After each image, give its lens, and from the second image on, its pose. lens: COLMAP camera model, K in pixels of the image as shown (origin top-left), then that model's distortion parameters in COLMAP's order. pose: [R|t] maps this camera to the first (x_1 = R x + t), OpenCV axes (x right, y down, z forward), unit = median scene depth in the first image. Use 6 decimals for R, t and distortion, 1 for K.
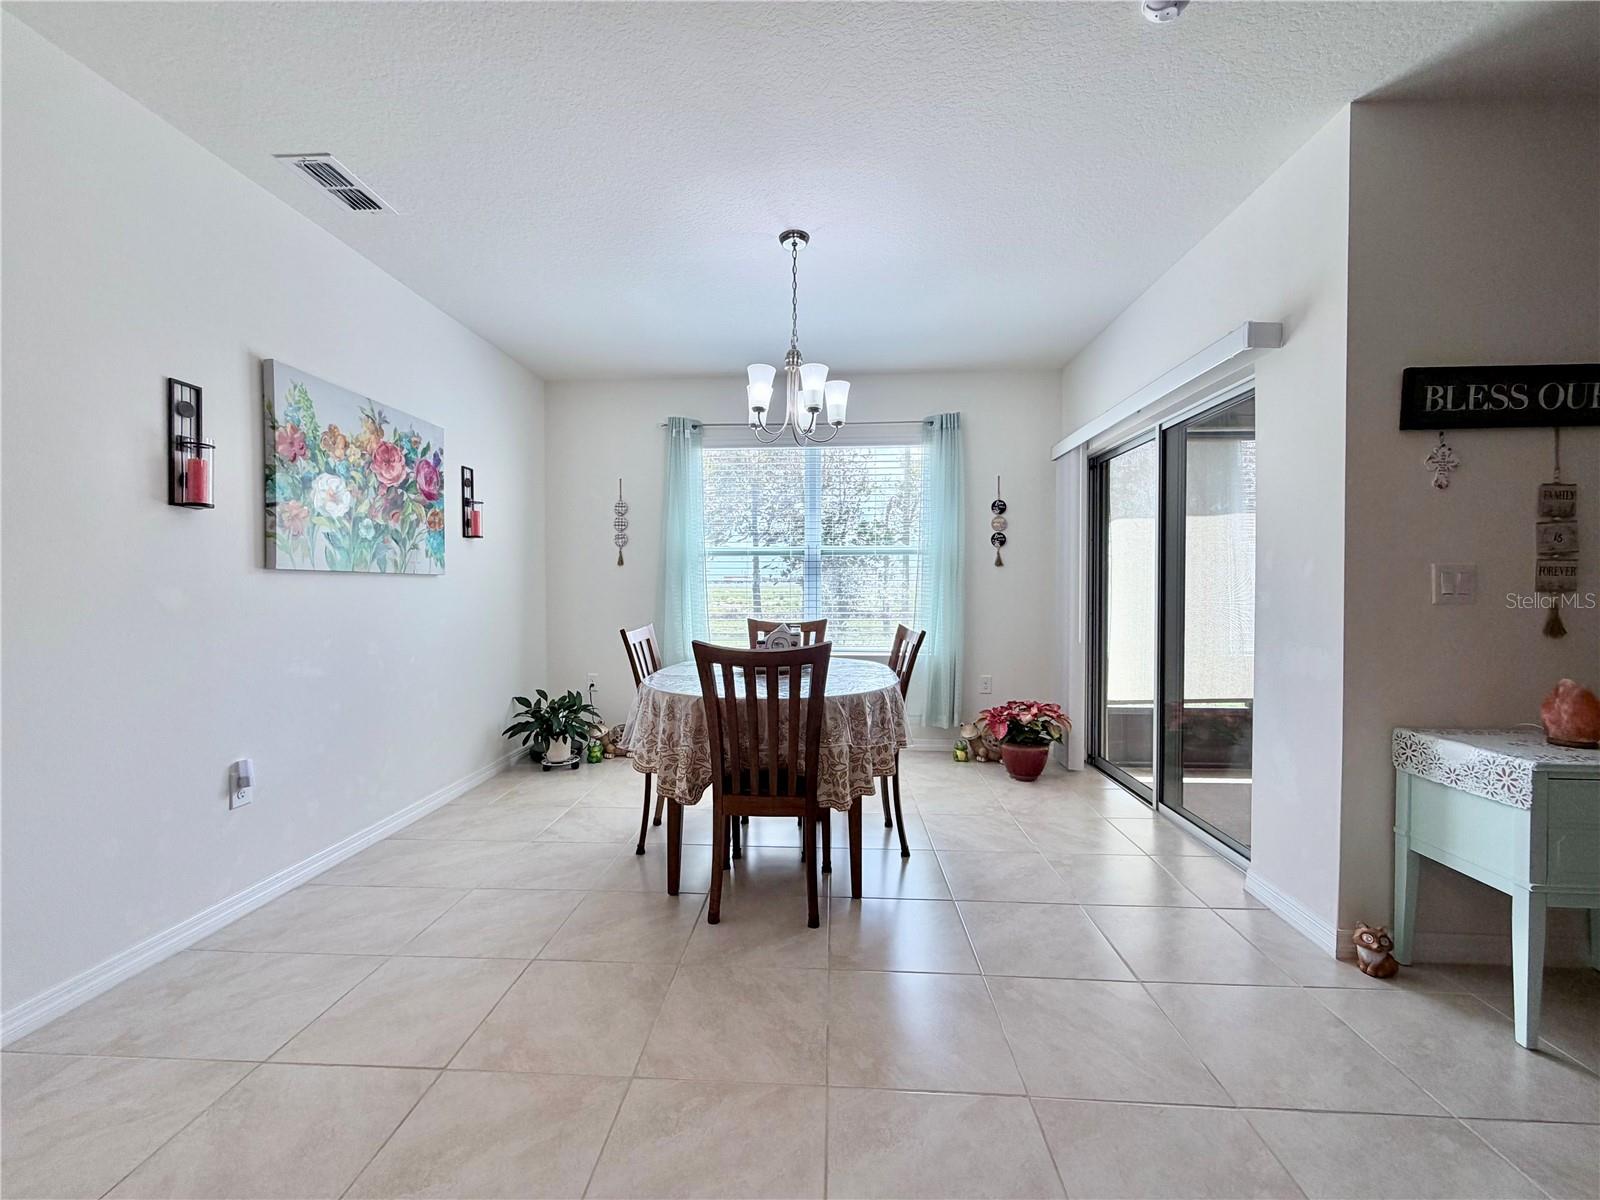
lens RADIAL K [[640.0, 0, 798.5], [0, 640.0, 596.5], [0, 0, 1]] dist [-0.002176, 0.000453]
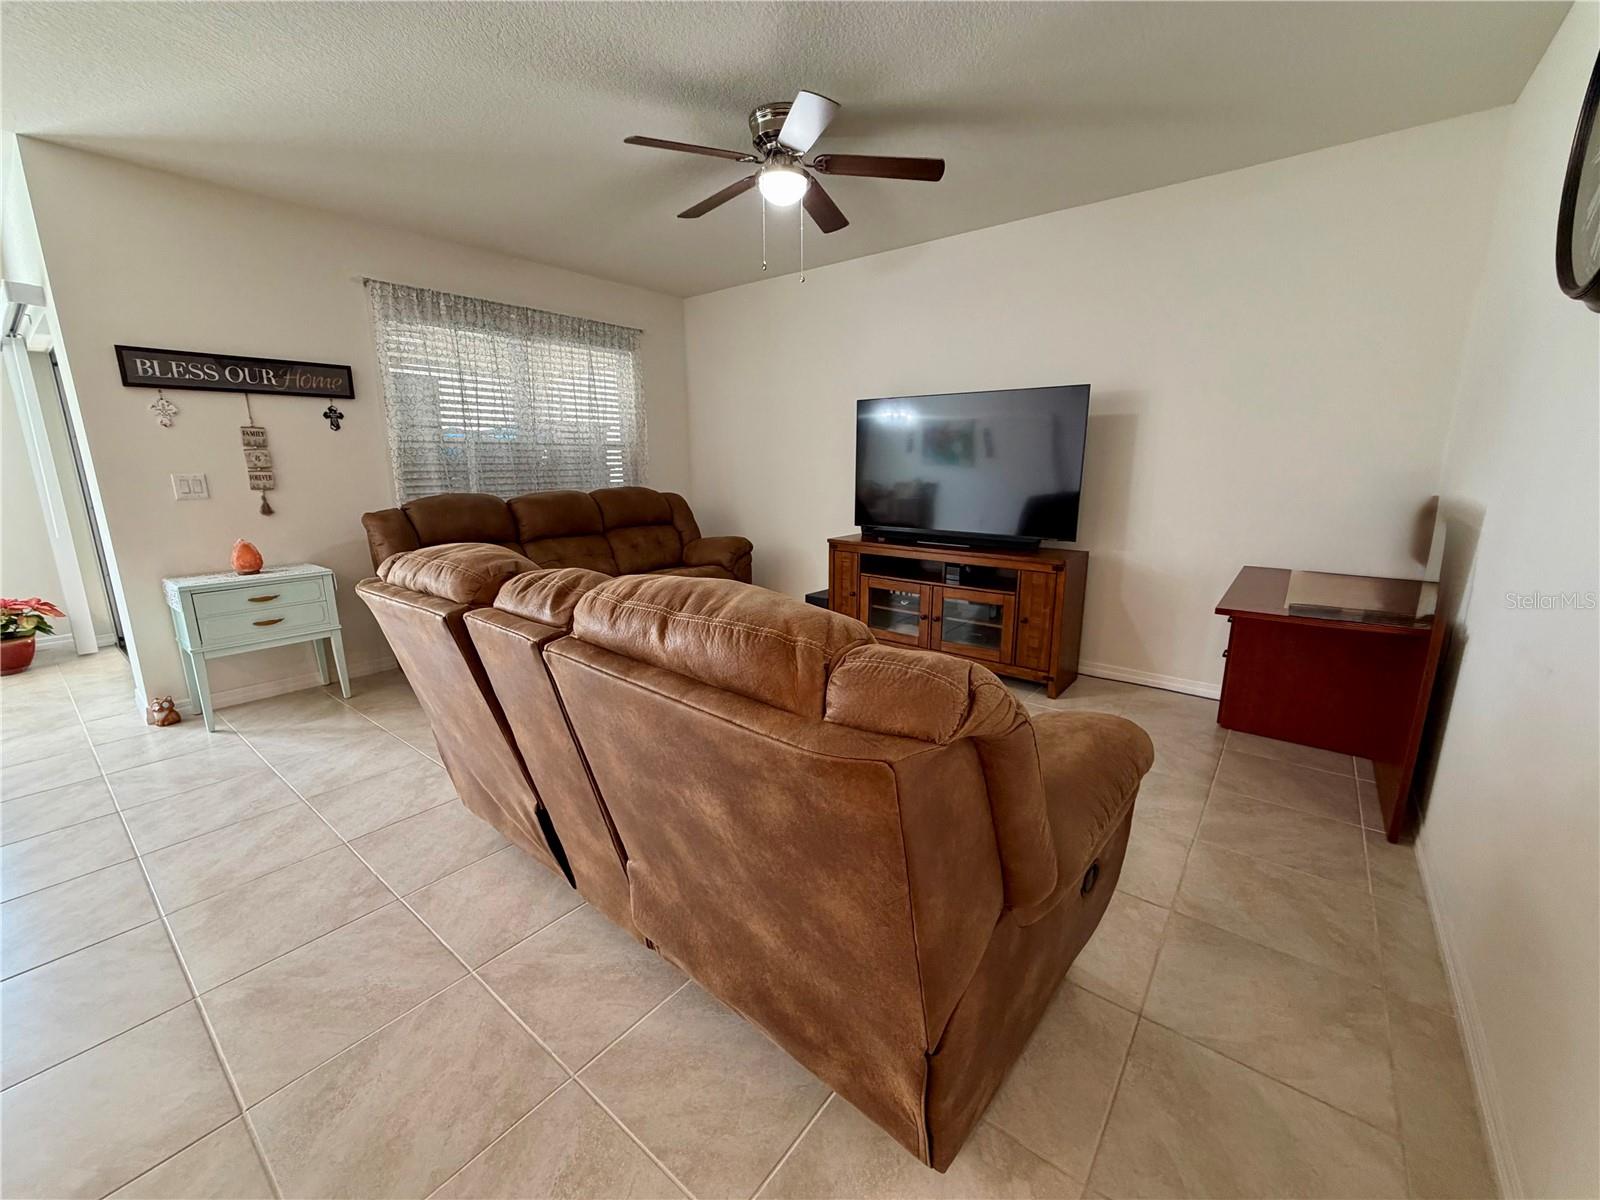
lens RADIAL K [[640.0, 0, 809.7], [0, 640.0, 596.6], [0, 0, 1]] dist [-0.002176, 0.000453]
pose [[0.558316, -0.176609, 0.810613, 0.533661], [0.007385, 0.978098, 0.208013, -0.074290], [-0.829596, -0.110151, 0.547392, -1.257431]]
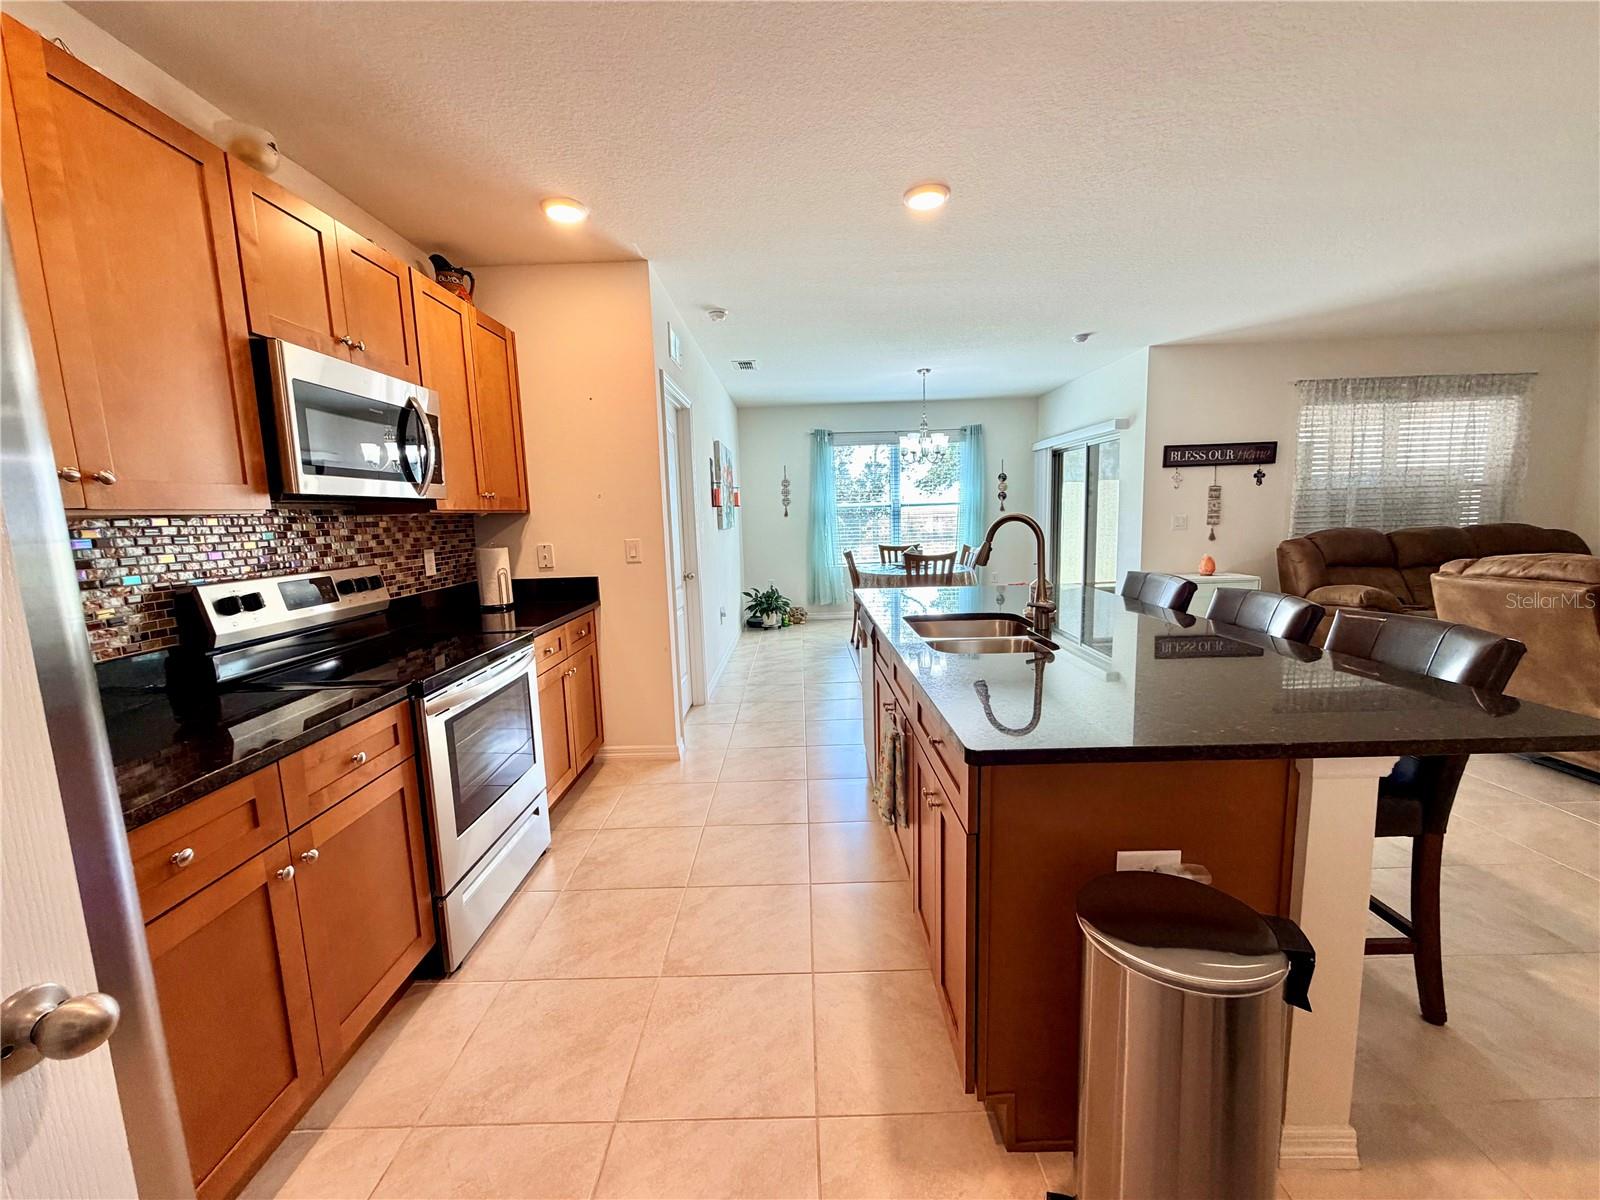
lens RADIAL K [[640.0, 0, 796.3], [0, 640.0, 598.8], [0, 0, 1]] dist [-0.002176, 0.000453]
pose [[0.998150, -0.037705, 0.047688, -0.800712], [0.031851, 0.992495, 0.118066, -0.073408], [-0.051782, -0.116329, 0.991860, -1.741464]]
